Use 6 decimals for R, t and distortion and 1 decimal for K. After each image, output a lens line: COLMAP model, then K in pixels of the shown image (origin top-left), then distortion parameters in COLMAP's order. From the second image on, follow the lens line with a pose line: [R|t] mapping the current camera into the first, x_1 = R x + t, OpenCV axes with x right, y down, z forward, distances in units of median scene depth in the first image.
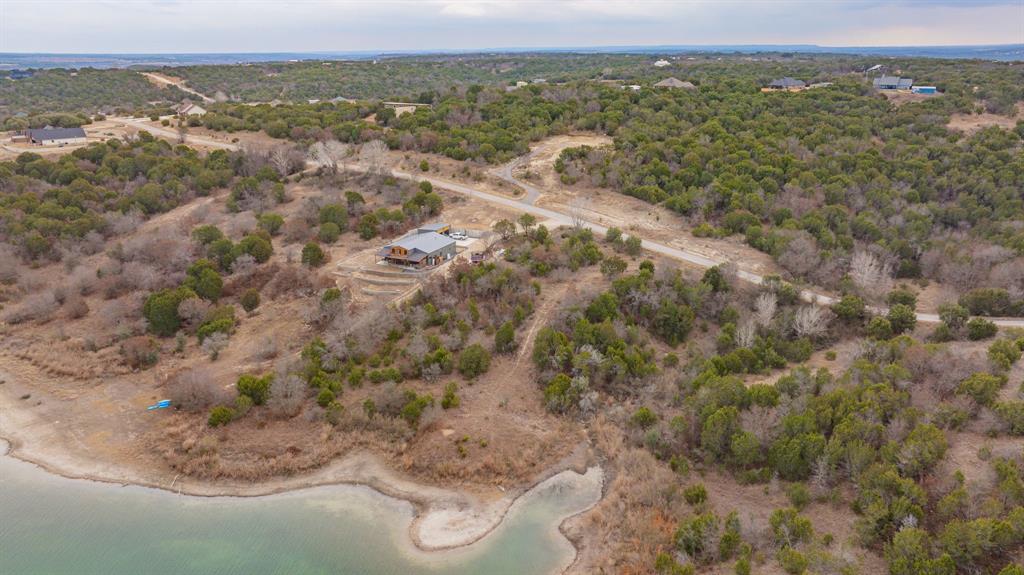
lens RADIAL K [[723.2, 0, 514.5], [0, 723.2, 290.9], [0, 0, 1]] dist [-0.027787, 0.018377]
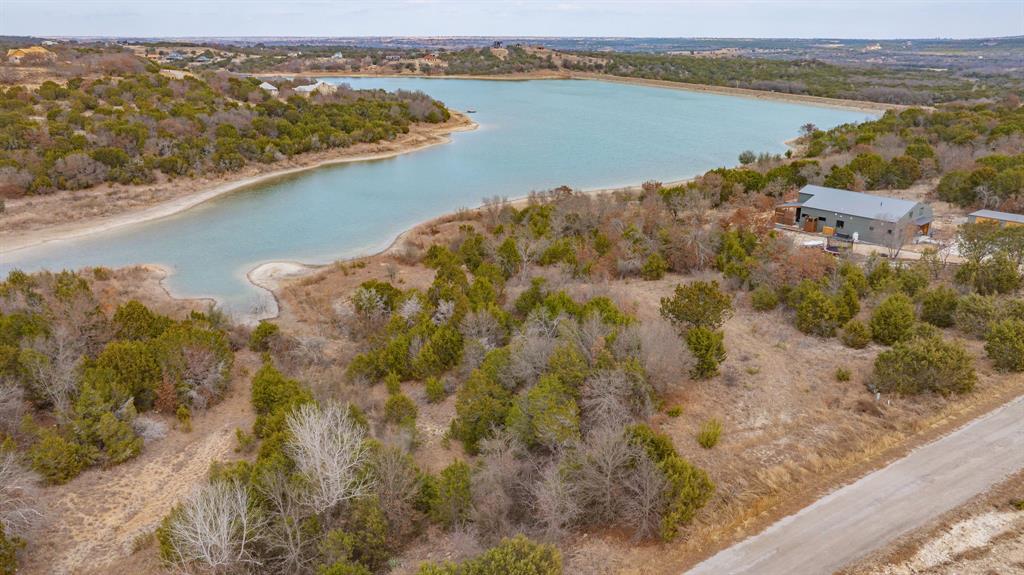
lens RADIAL K [[723.2, 0, 513.9], [0, 723.2, 286.4], [0, 0, 1]] dist [-0.027787, 0.018377]
pose [[-0.366122, 0.304474, -0.879347, 0.638417], [-0.305389, 0.853310, 0.422609, -0.221115], [0.879029, 0.423270, -0.219433, 1.223594]]
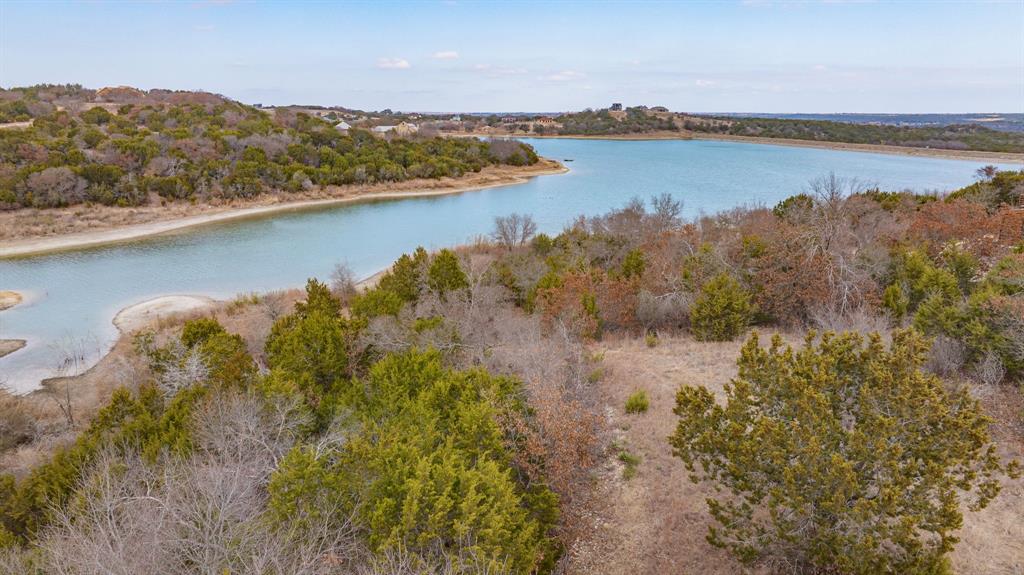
lens RADIAL K [[723.2, 0, 514.4], [0, 723.2, 282.0], [0, 0, 1]] dist [-0.027787, 0.018377]
pose [[-0.521917, 0.193197, -0.830830, 0.284920], [-0.280255, 0.881103, 0.380940, -0.092721], [0.805643, 0.431663, -0.405718, 1.226740]]
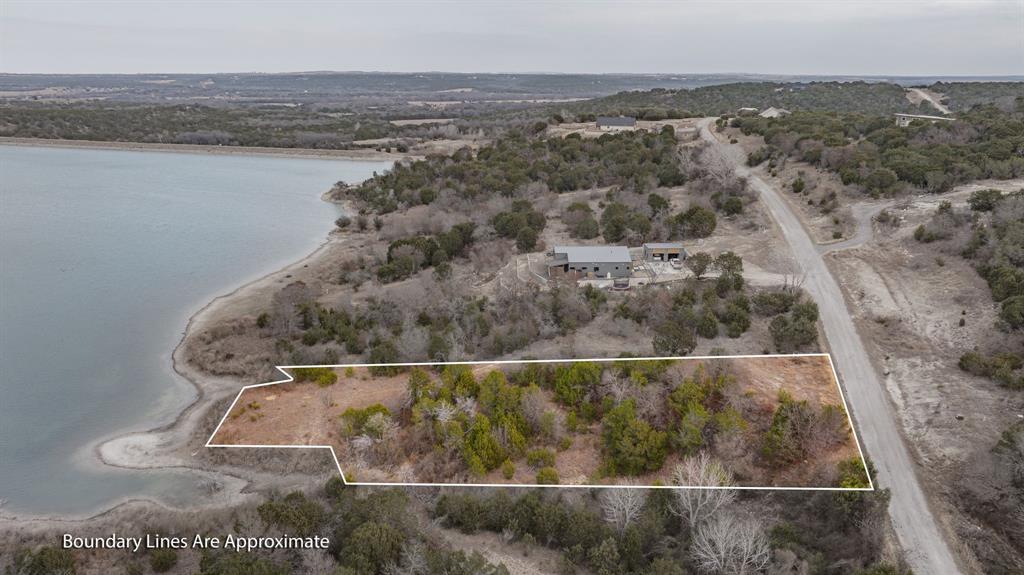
lens RADIAL K [[723.2, 0, 516.0], [0, 723.2, 292.2], [0, 0, 1]] dist [-0.027787, 0.018377]
pose [[0.462097, 0.261514, -0.847394, 0.754157], [-0.291455, 0.947238, 0.133392, -0.147761], [0.837568, 0.185338, 0.513935, 0.661430]]
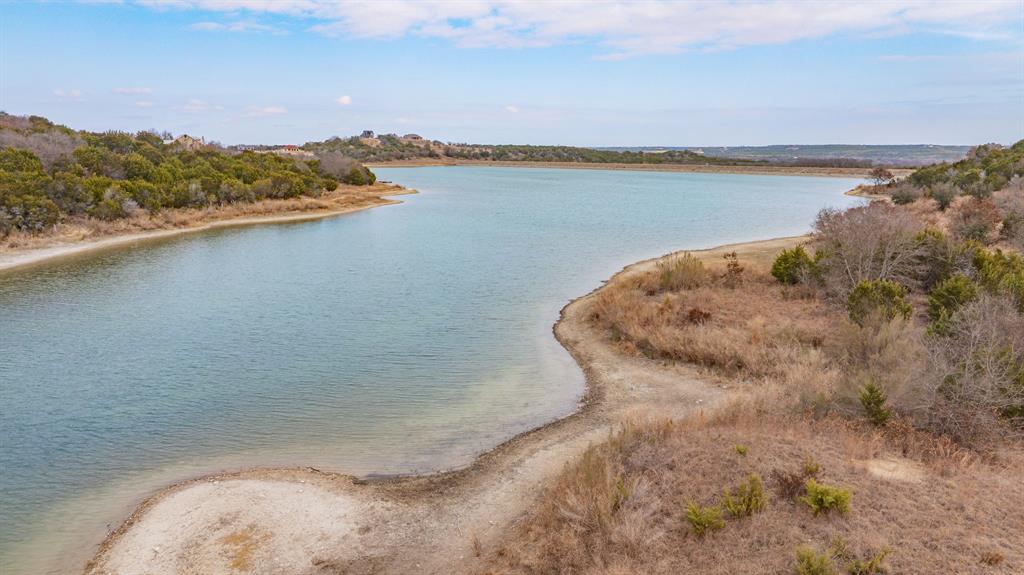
lens RADIAL K [[723.2, 0, 512.6], [0, 723.2, 284.0], [0, 0, 1]] dist [-0.027787, 0.018377]
pose [[-0.156737, 0.180996, -0.970914, 0.083051], [-0.319938, 0.920750, 0.223293, 0.125395], [0.934384, 0.345630, -0.086408, 0.802101]]
